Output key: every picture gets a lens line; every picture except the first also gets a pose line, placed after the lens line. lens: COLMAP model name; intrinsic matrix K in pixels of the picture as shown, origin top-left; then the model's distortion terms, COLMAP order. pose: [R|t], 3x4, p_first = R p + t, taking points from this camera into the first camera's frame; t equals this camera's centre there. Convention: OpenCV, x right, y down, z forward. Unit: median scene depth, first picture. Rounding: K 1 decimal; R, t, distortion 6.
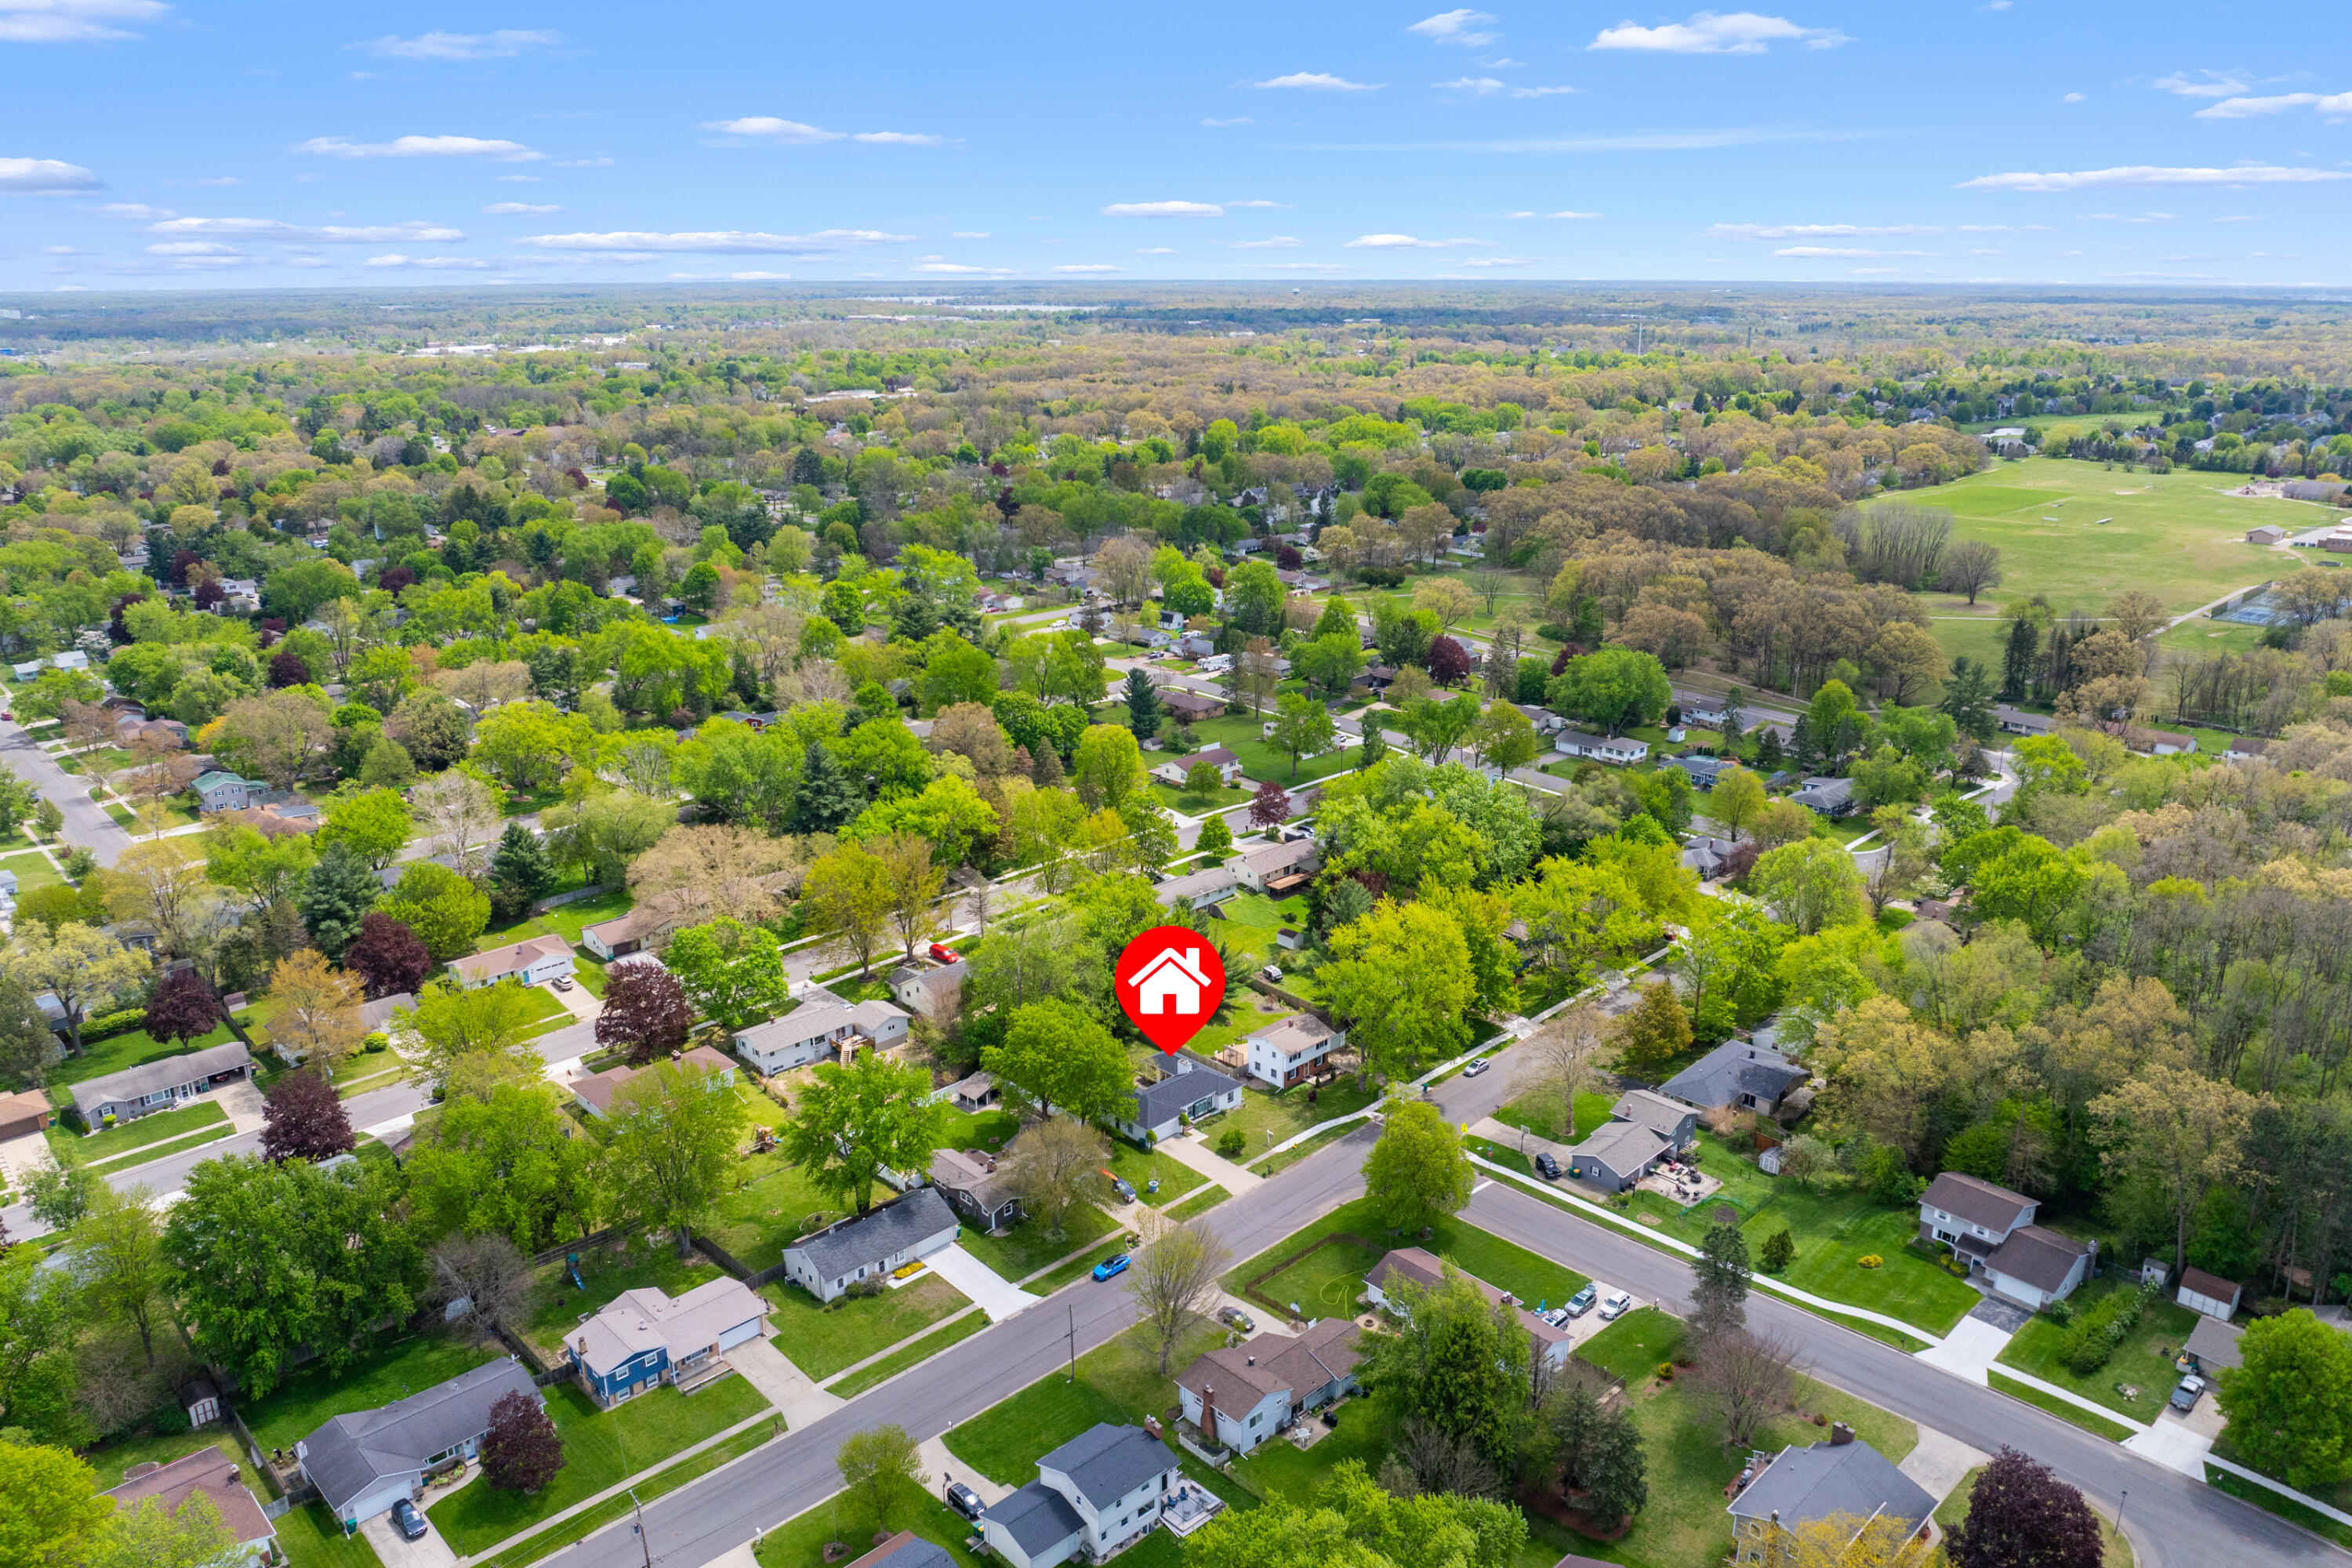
lens RADIAL K [[1667.1, 0, 1183.5], [0, 1667.1, 790.2], [0, 0, 1]] dist [-0.042218, -0.000709]
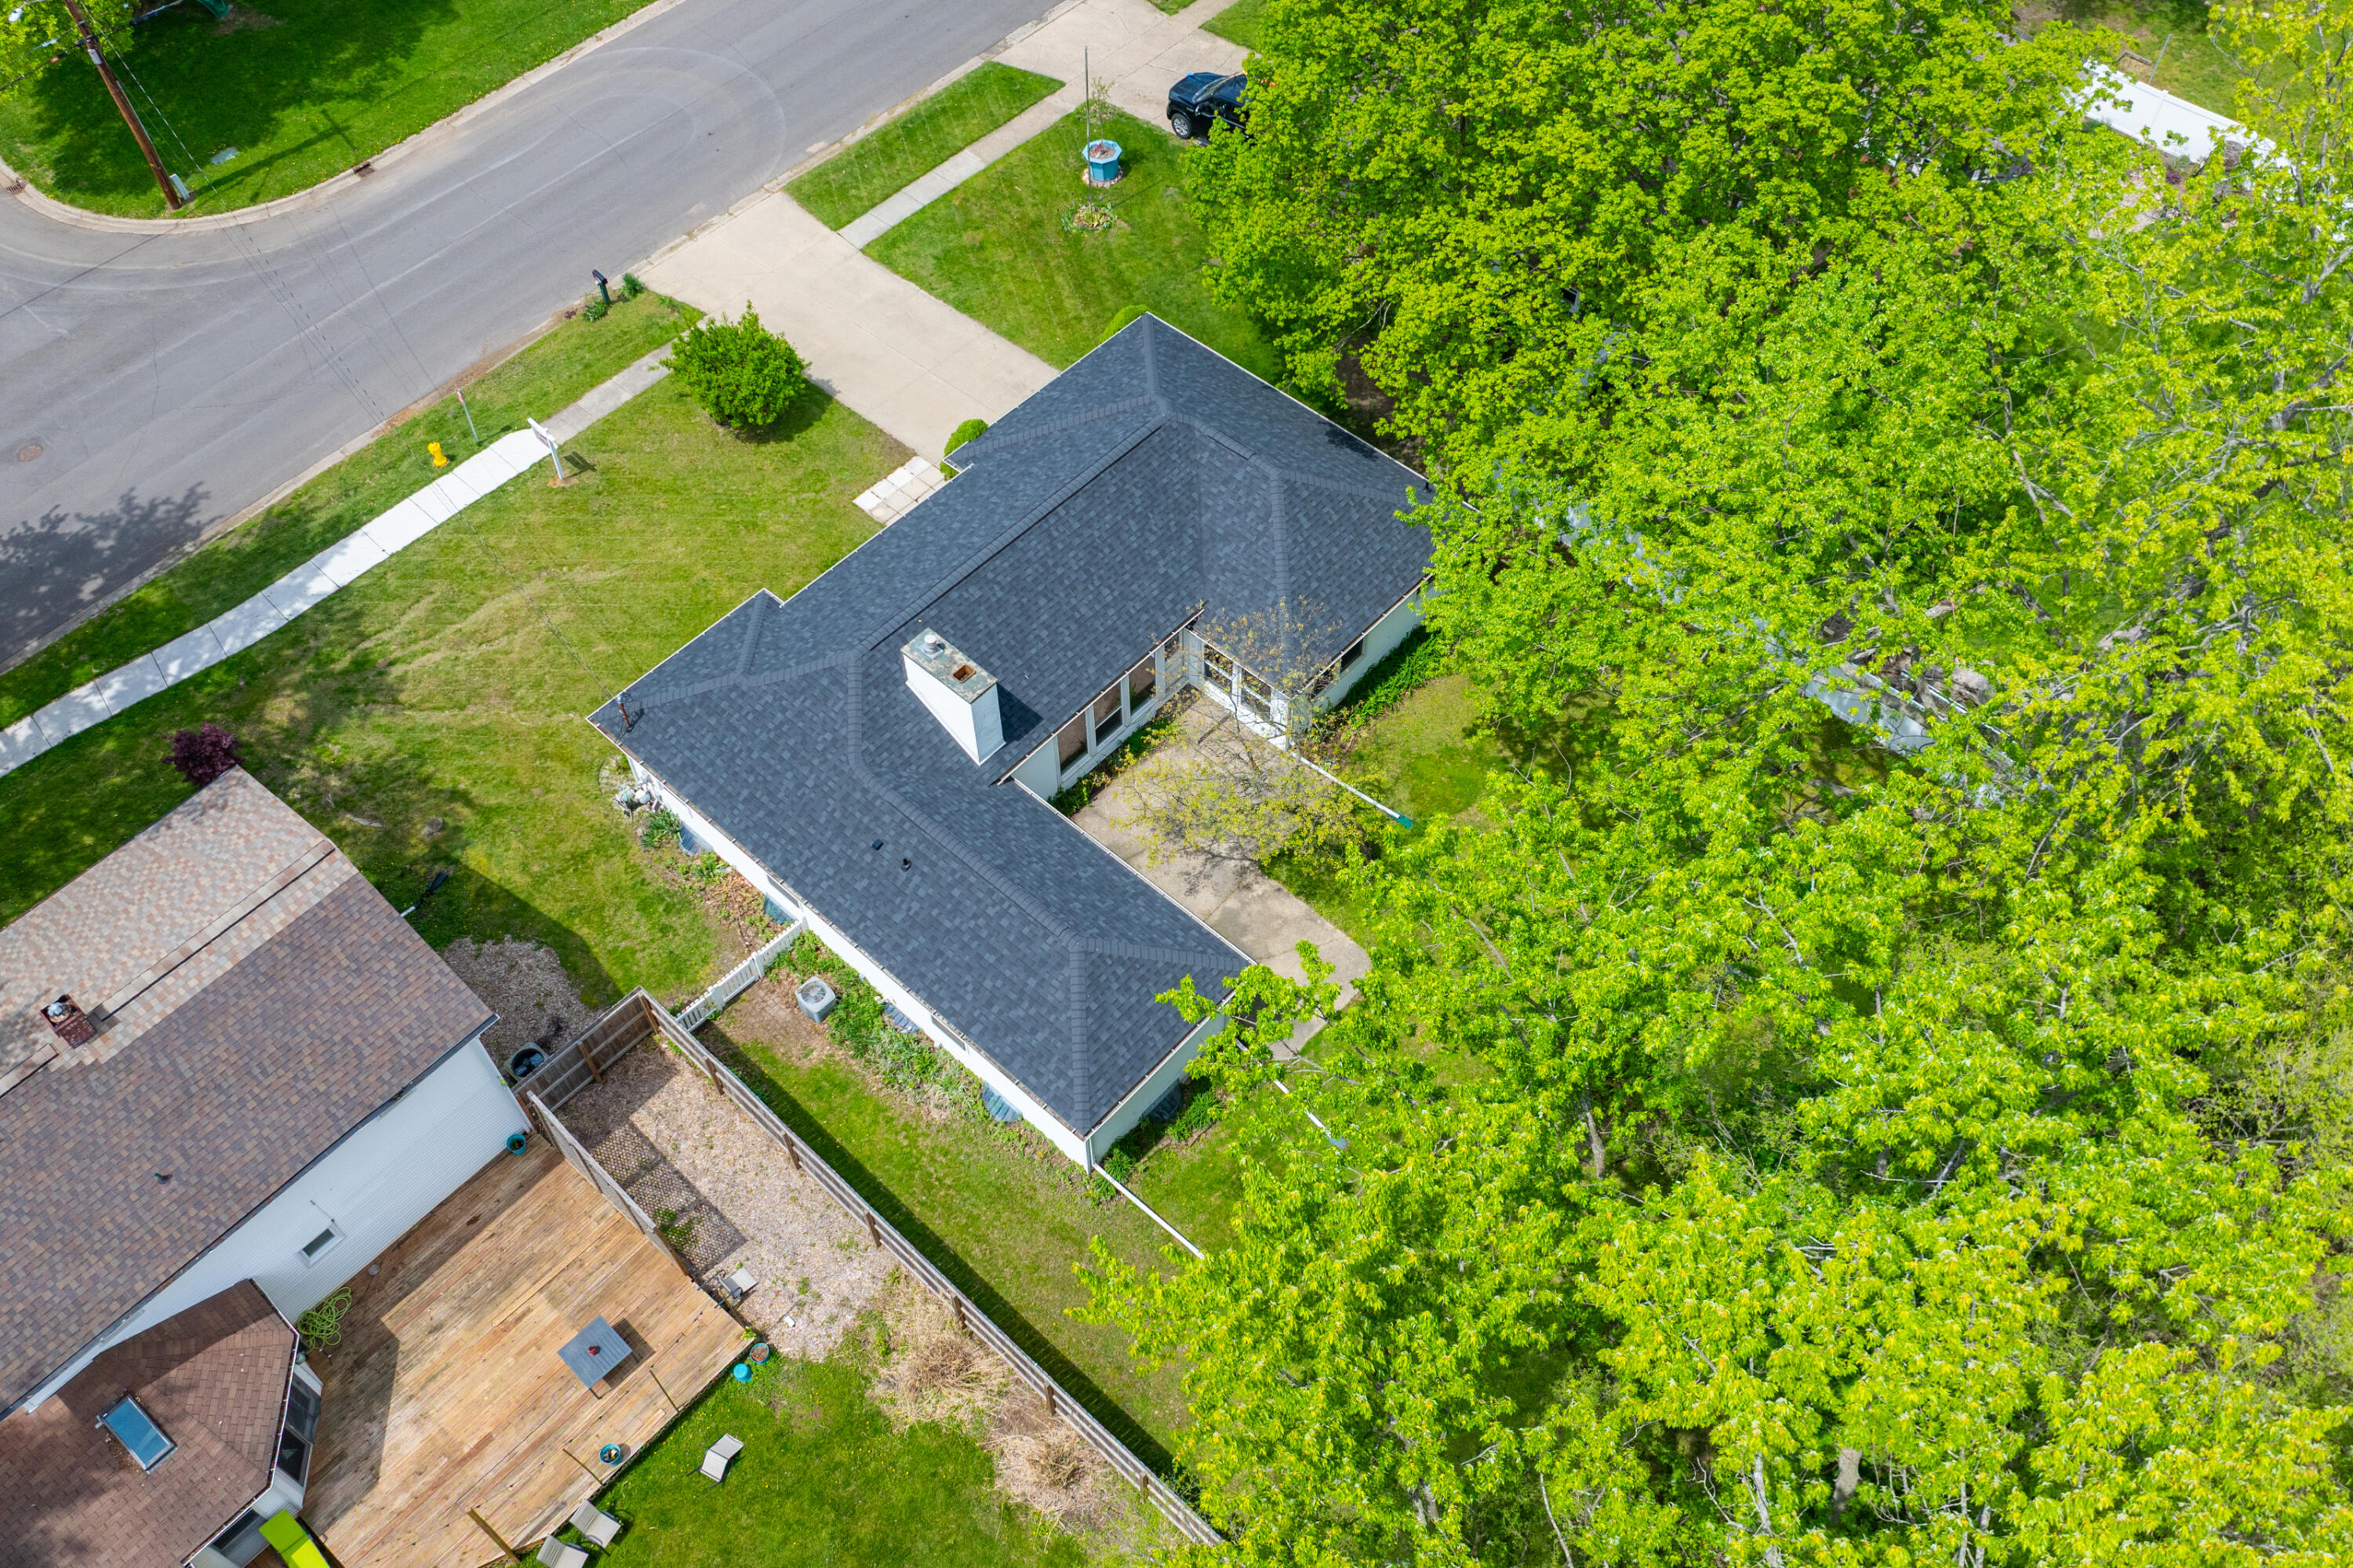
lens RADIAL K [[1917.1, 0, 1176.5], [0, 1917.1, 784.0], [0, 0, 1]] dist [-0.039196, -0.005796]
pose [[-0.998264, 0.051151, -0.029190, -0.012709], [-0.011403, 0.318386, 0.947893, 0.001873], [0.057779, 0.946580, -0.317250, 0.937597]]
